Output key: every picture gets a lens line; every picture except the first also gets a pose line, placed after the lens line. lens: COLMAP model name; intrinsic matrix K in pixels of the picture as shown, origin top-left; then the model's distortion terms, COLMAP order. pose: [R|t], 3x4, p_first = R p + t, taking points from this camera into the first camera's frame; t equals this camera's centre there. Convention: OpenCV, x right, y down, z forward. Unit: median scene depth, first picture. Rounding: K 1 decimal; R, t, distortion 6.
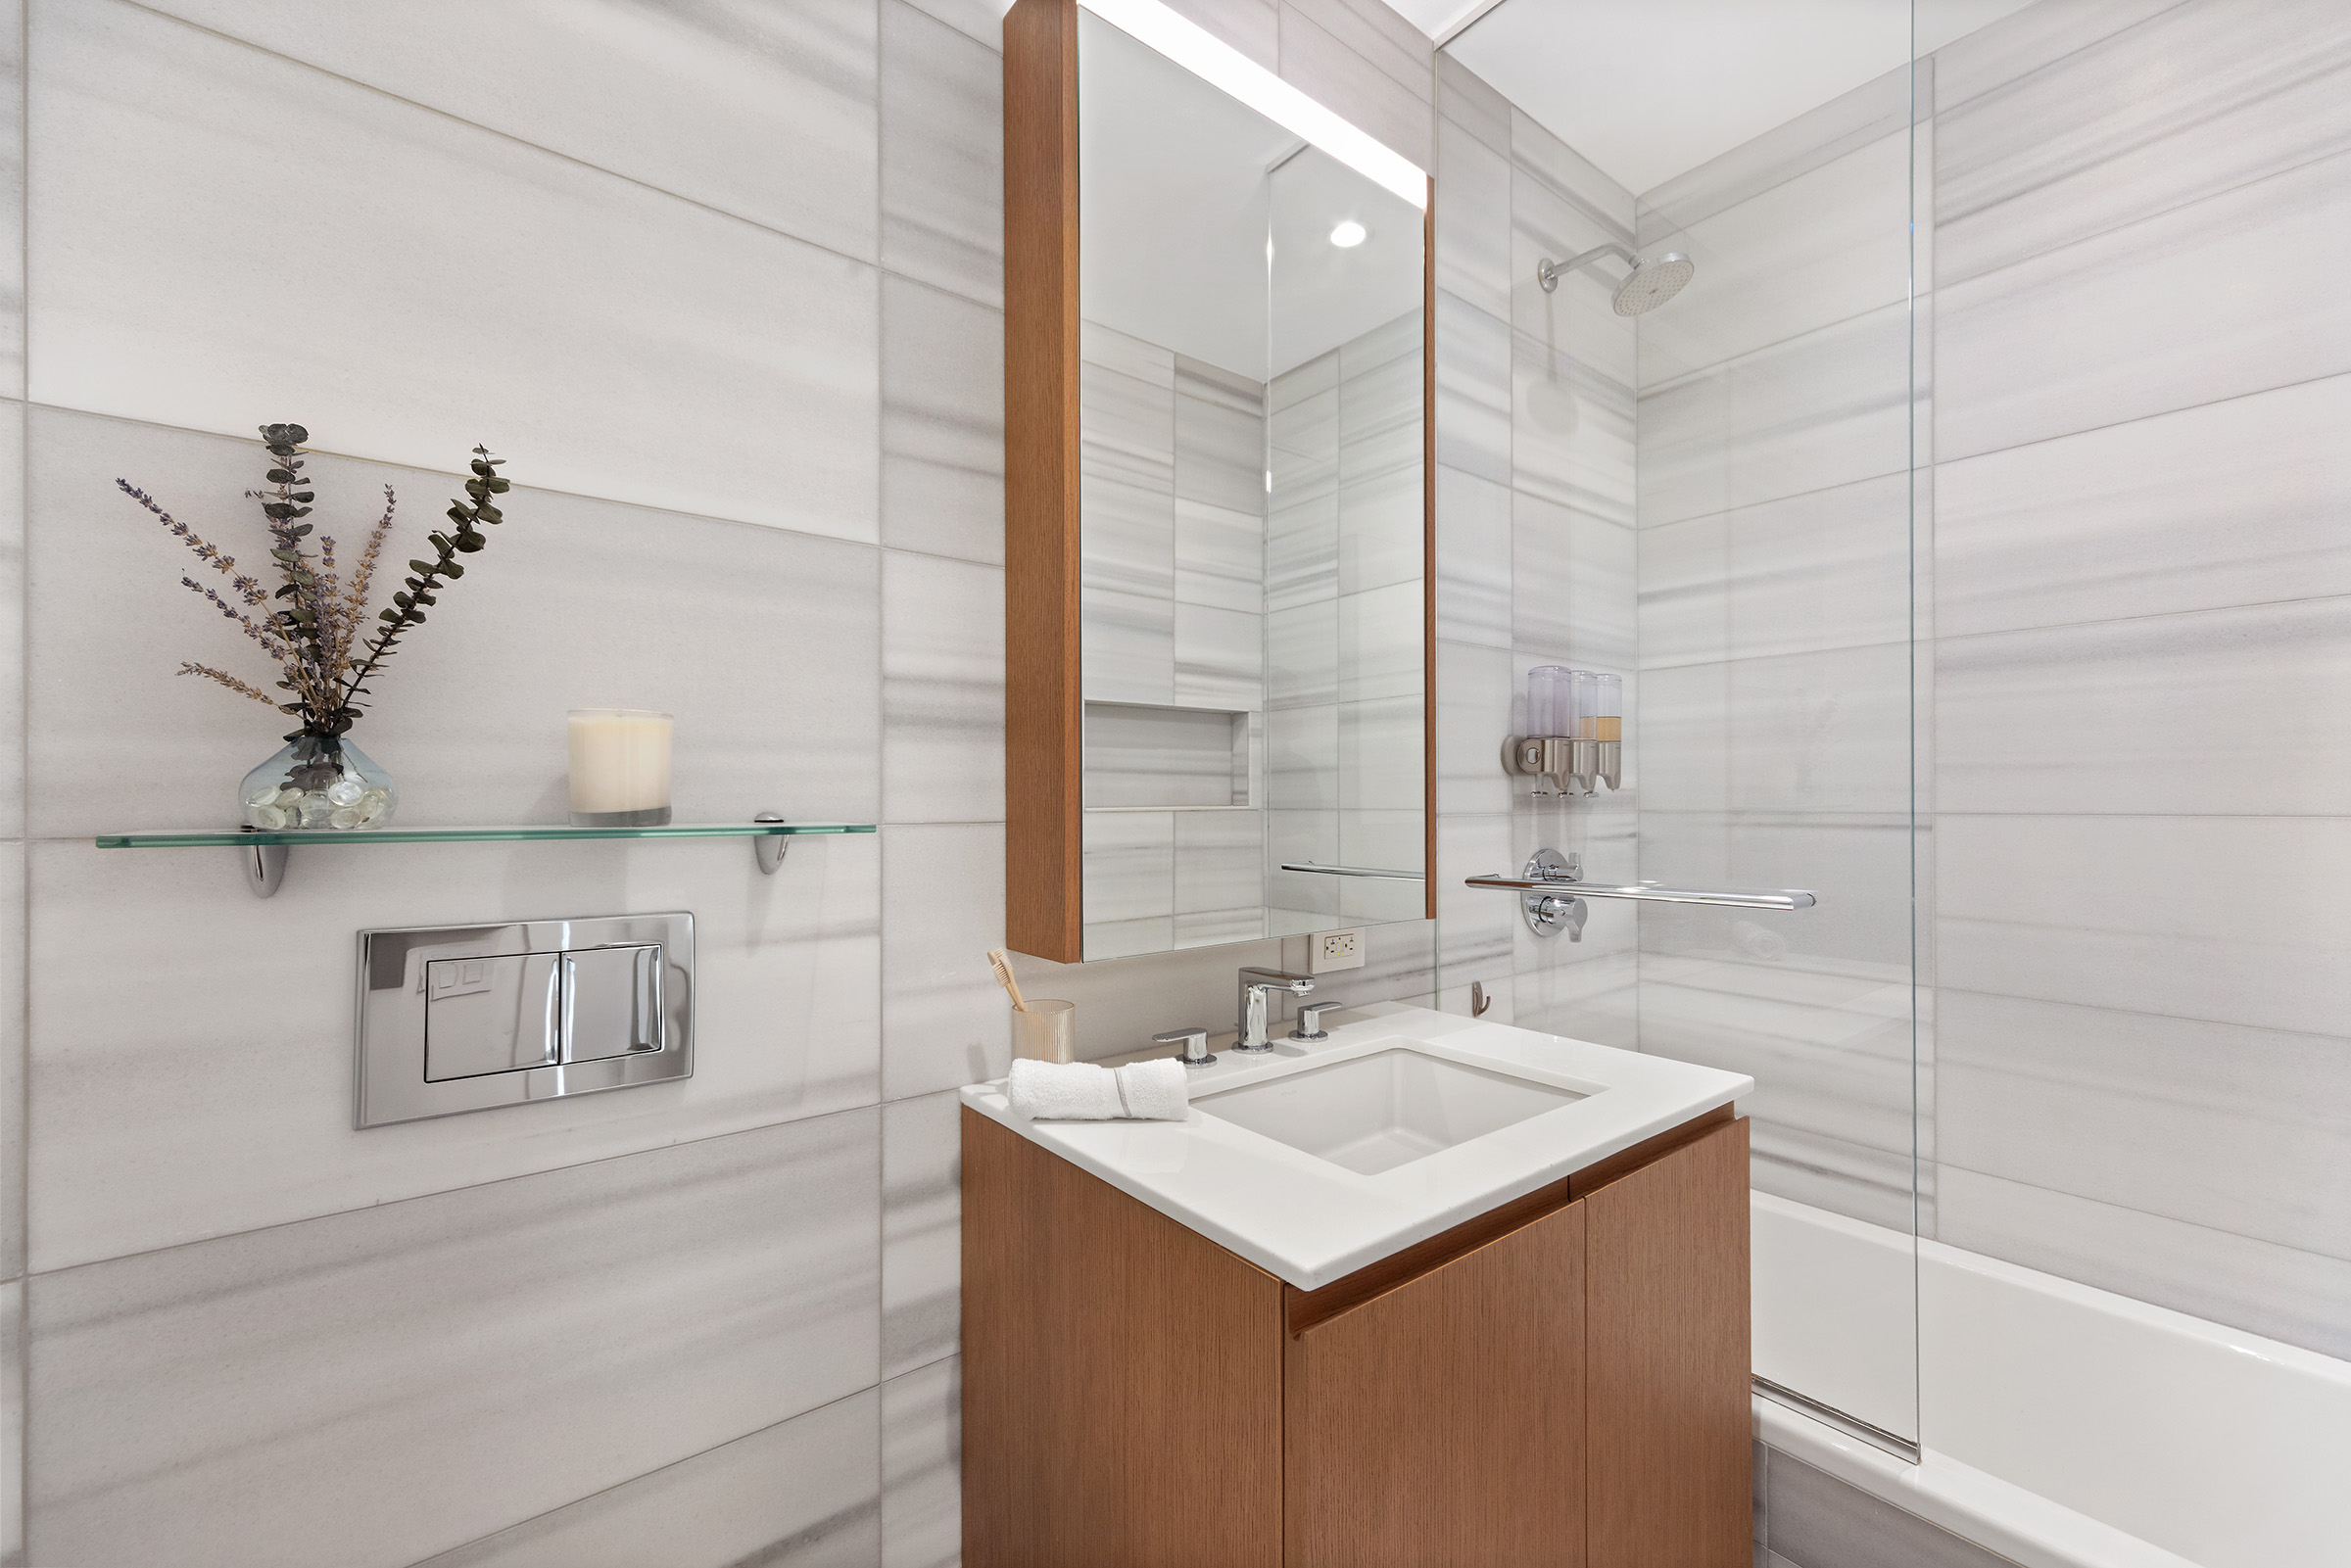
lens RADIAL K [[964.5, 0, 1174.5], [0, 964.5, 794.9], [0, 0, 1]] dist [0.004306, -0.000298]
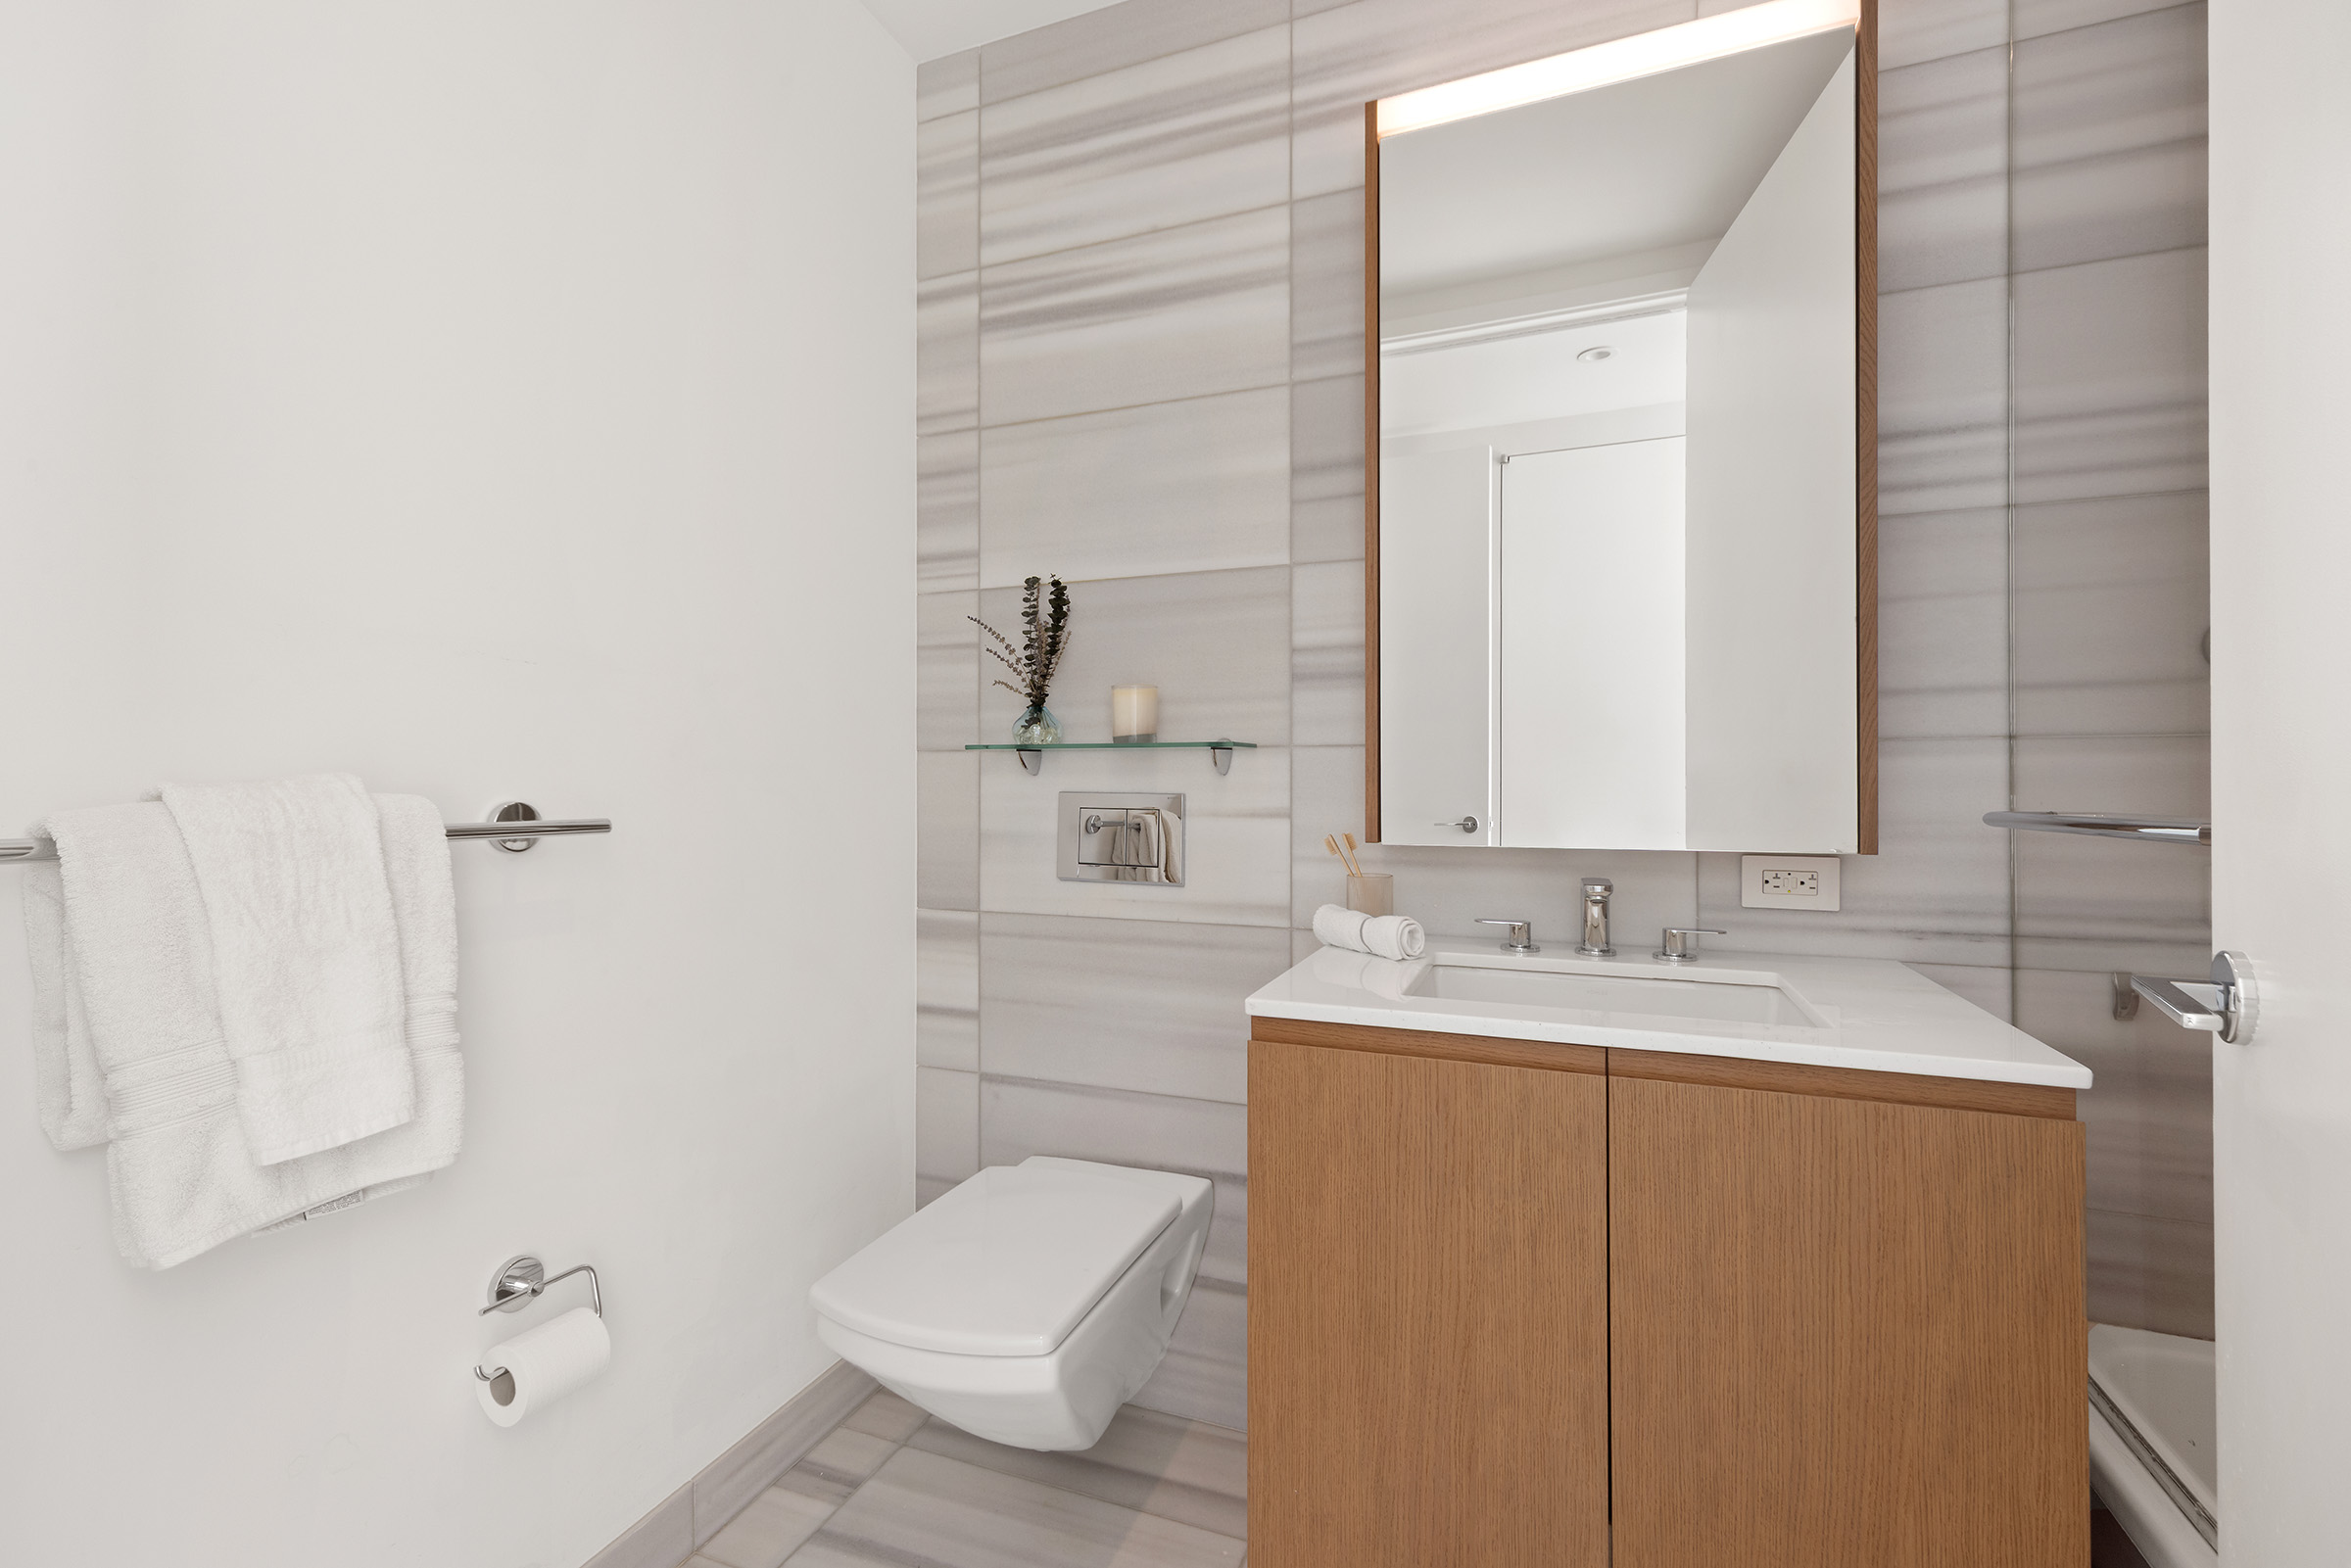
lens RADIAL K [[964.5, 0, 1176.1], [0, 964.5, 778.9], [0, 0, 1]] dist [0.004306, -0.000298]
pose [[0.505881, -0.002521, -0.862600, 0.932356], [0.000795, 0.999997, -0.002457, 0.087276], [0.862603, 0.000557, 0.505881, 0.068884]]
